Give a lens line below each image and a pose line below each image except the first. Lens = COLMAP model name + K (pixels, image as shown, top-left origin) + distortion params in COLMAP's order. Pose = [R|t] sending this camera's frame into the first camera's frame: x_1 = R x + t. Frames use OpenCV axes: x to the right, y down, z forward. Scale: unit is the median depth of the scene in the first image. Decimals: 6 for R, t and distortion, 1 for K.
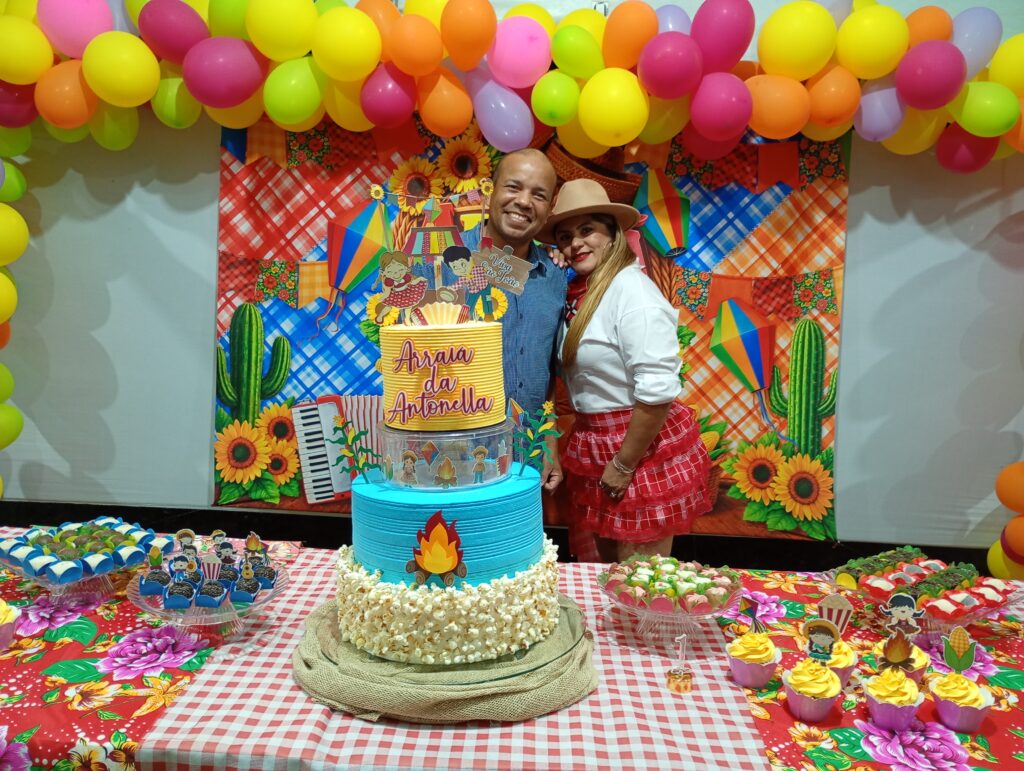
lens RADIAL K [[863.9, 0, 512.0], [0, 863.9, 382.0], [0, 0, 1]] dist [0.027477, -0.028962]
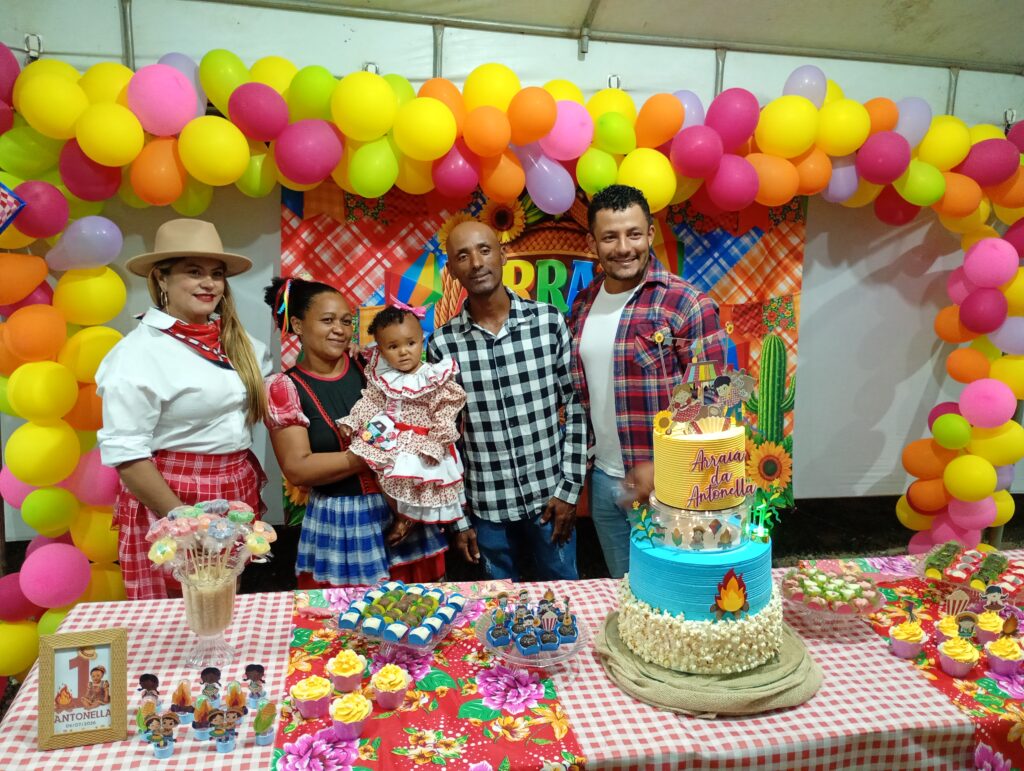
lens RADIAL K [[838.7, 0, 508.3], [0, 838.7, 383.2], [0, 0, 1]] dist [0.064840, -0.075168]
pose [[0.976045, -0.060732, 0.208919, -0.295563], [0.046560, 0.996310, 0.072097, -0.112439], [-0.212527, -0.060643, 0.975272, -0.108017]]
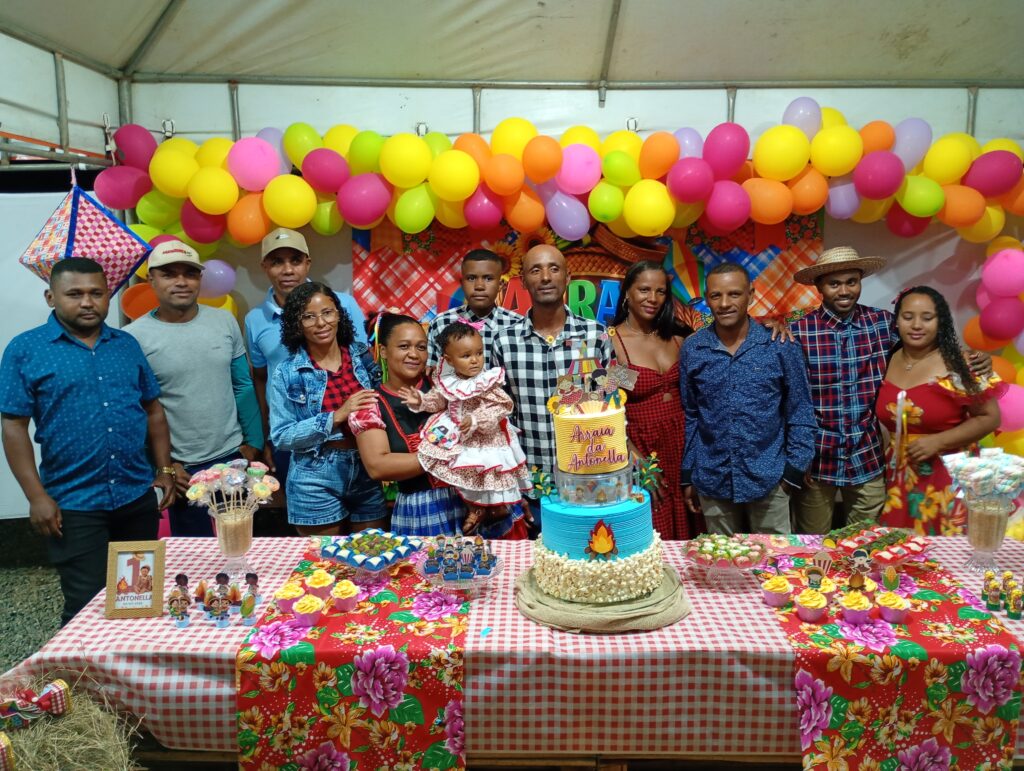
lens RADIAL K [[838.7, 0, 509.3], [0, 838.7, 382.4], [0, 0, 1]] dist [0.064840, -0.075168]
pose [[0.998504, -0.054659, 0.001161, -0.109023], [0.054585, 0.997895, 0.035001, -0.086639], [-0.003072, -0.034886, 0.999387, -0.313155]]
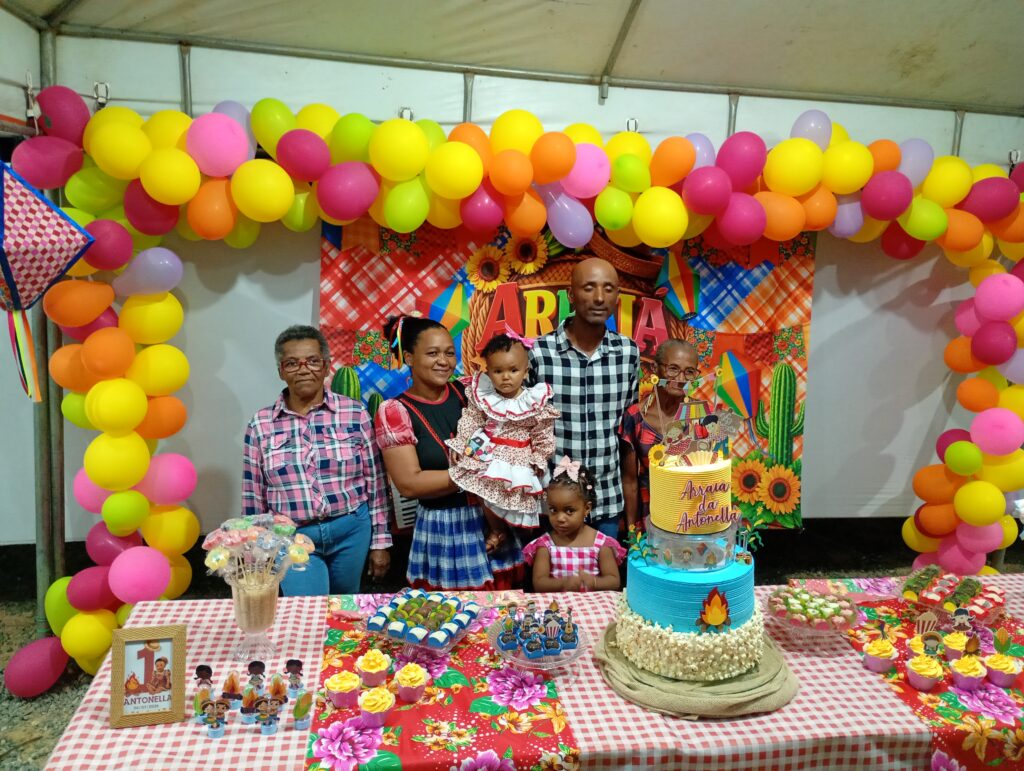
lens RADIAL K [[838.7, 0, 510.2], [0, 838.7, 385.5], [0, 0, 1]] dist [0.064840, -0.075168]
pose [[0.983691, -0.042193, 0.174846, -0.295571], [0.031065, 0.997343, 0.065900, -0.139369], [-0.177162, -0.059394, 0.982388, -0.184823]]
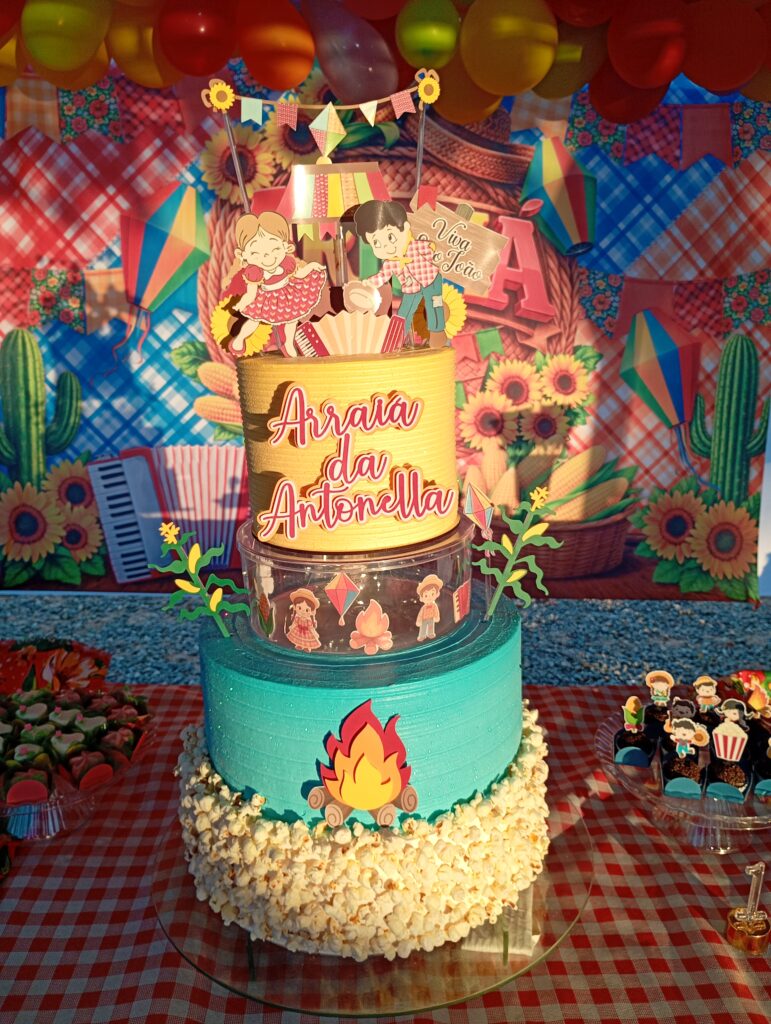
lens RADIAL K [[900.8, 0, 385.8], [0, 900.8, 535.4], [0, 0, 1]] dist [-0.003511, -0.080835]
pose [[0.997331, -0.035476, 0.063808, -0.043652], [0.026204, 0.989708, 0.140685, -0.014267], [-0.068142, -0.138638, 0.987996, 0.184187]]
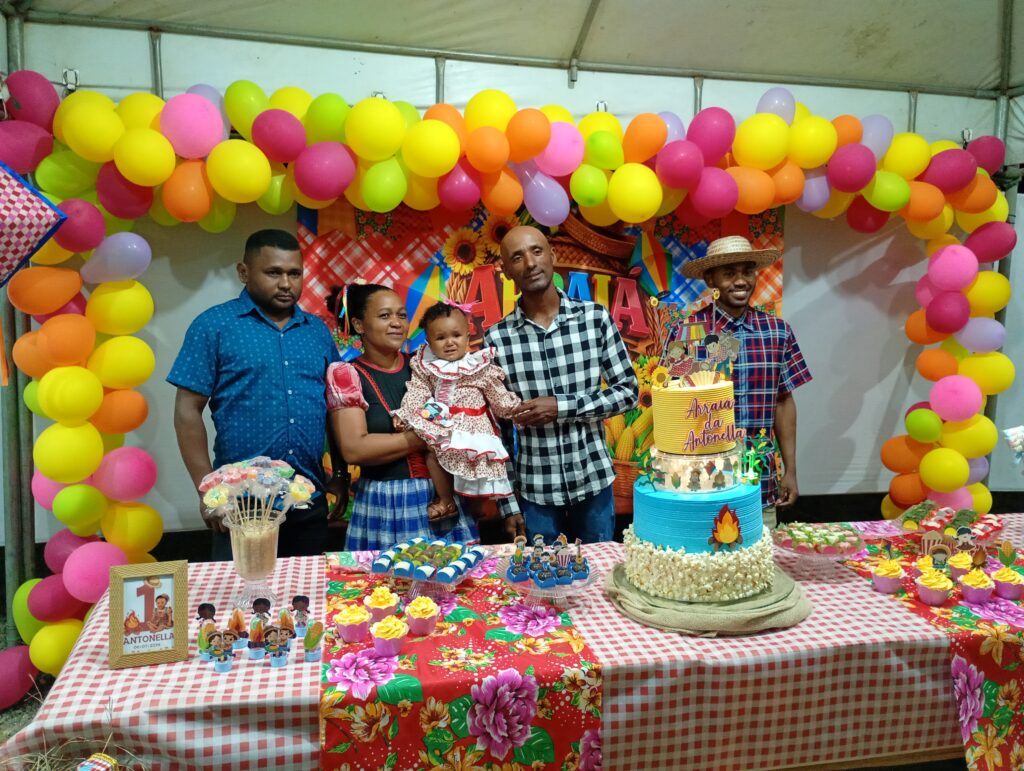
lens RADIAL K [[838.7, 0, 507.0], [0, 838.7, 384.6], [0, 0, 1]] dist [0.064840, -0.075168]
pose [[0.972178, -0.068504, 0.224003, -0.333666], [0.067664, 0.997643, 0.011433, -0.047400], [-0.224258, 0.004042, 0.974521, -0.174668]]
